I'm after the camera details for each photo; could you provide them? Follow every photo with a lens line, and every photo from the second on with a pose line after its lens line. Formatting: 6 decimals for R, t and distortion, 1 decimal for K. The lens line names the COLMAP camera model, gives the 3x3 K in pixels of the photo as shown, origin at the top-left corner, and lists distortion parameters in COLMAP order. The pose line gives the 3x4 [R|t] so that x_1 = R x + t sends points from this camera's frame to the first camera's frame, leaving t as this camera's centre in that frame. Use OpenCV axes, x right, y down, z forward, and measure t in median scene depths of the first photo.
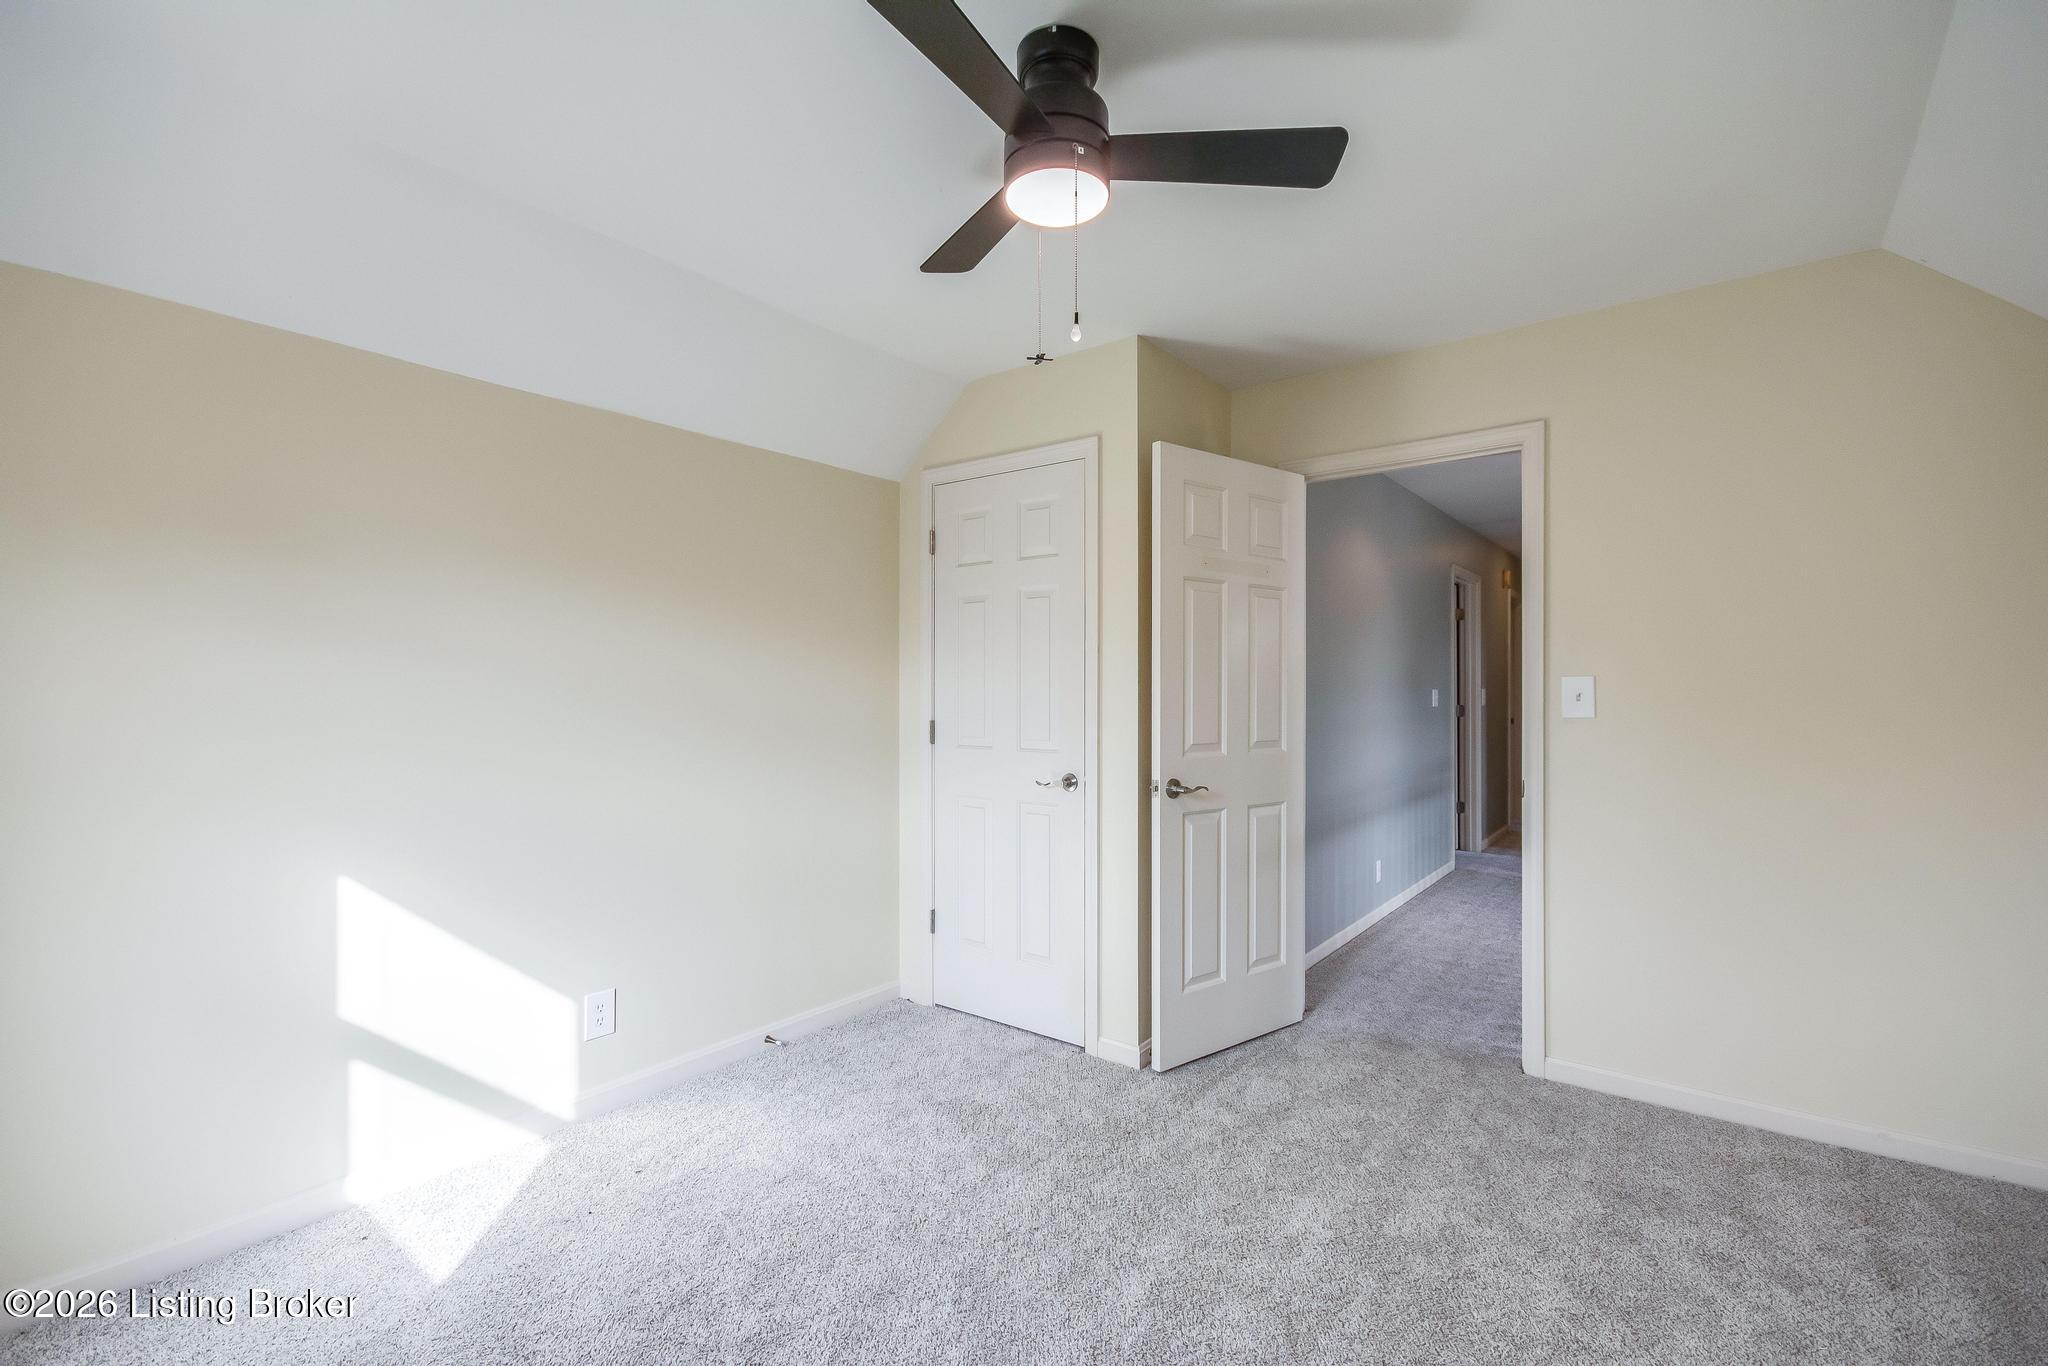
lens RADIAL K [[906.5, 0, 1027.7], [0, 906.5, 687.7], [0, 0, 1]] dist [0.009644, -0.009304]
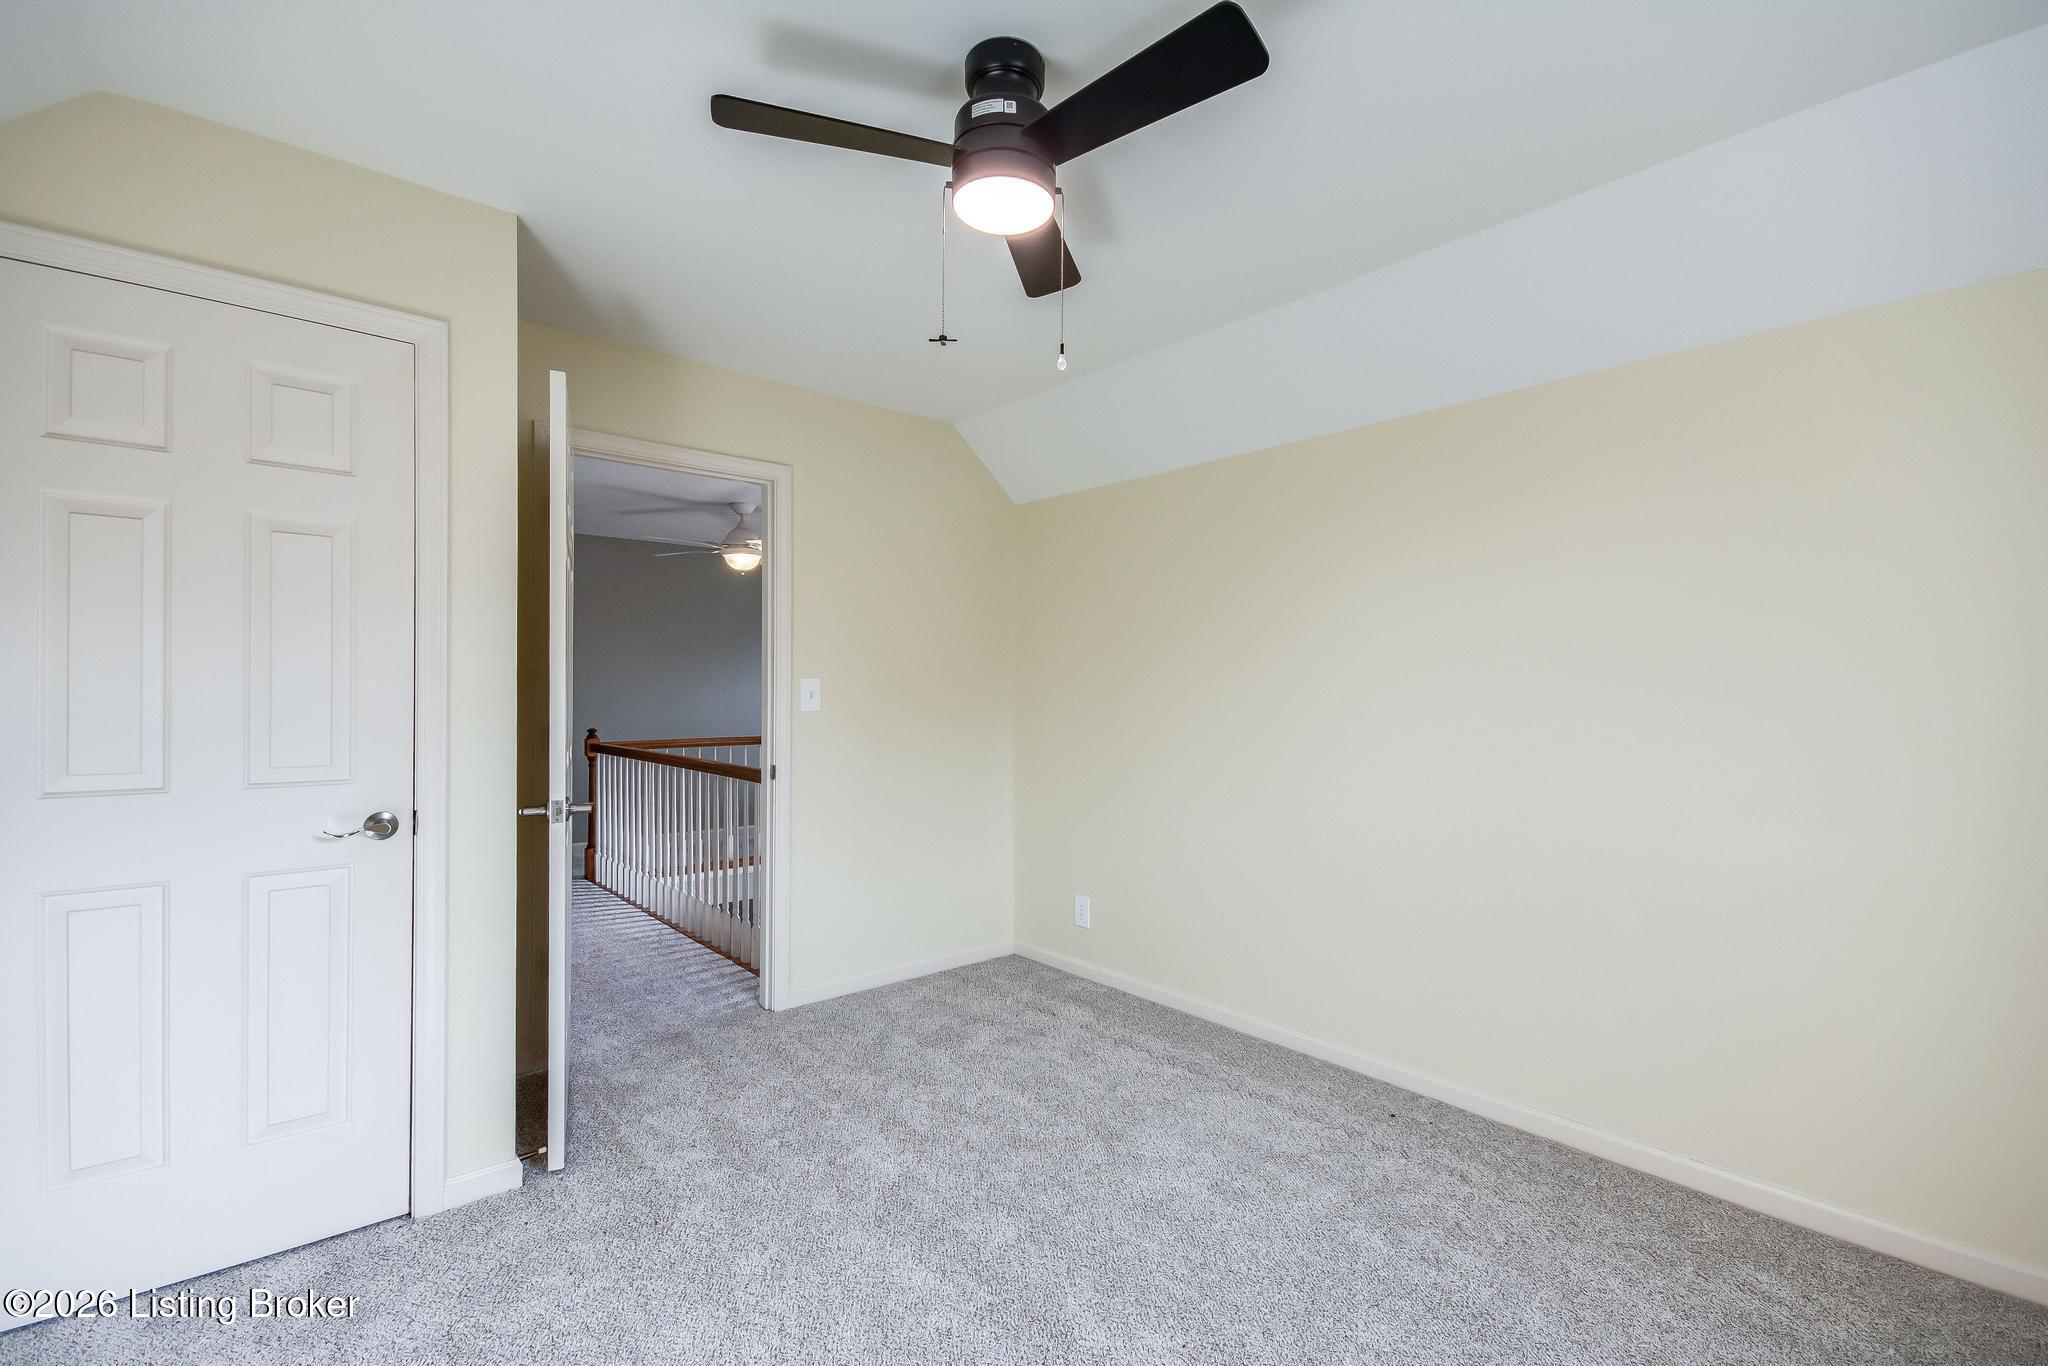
lens RADIAL K [[929.8, 0, 1022.0], [0, 929.8, 696.0], [0, 0, 1]] dist [0.002368, 0.000314]
pose [[0.183204, -0.006665, 0.983052, -0.608321], [-0.006108, 0.999950, 0.007918, 0.001204], [-0.983056, -0.007455, 0.183154, 0.482831]]
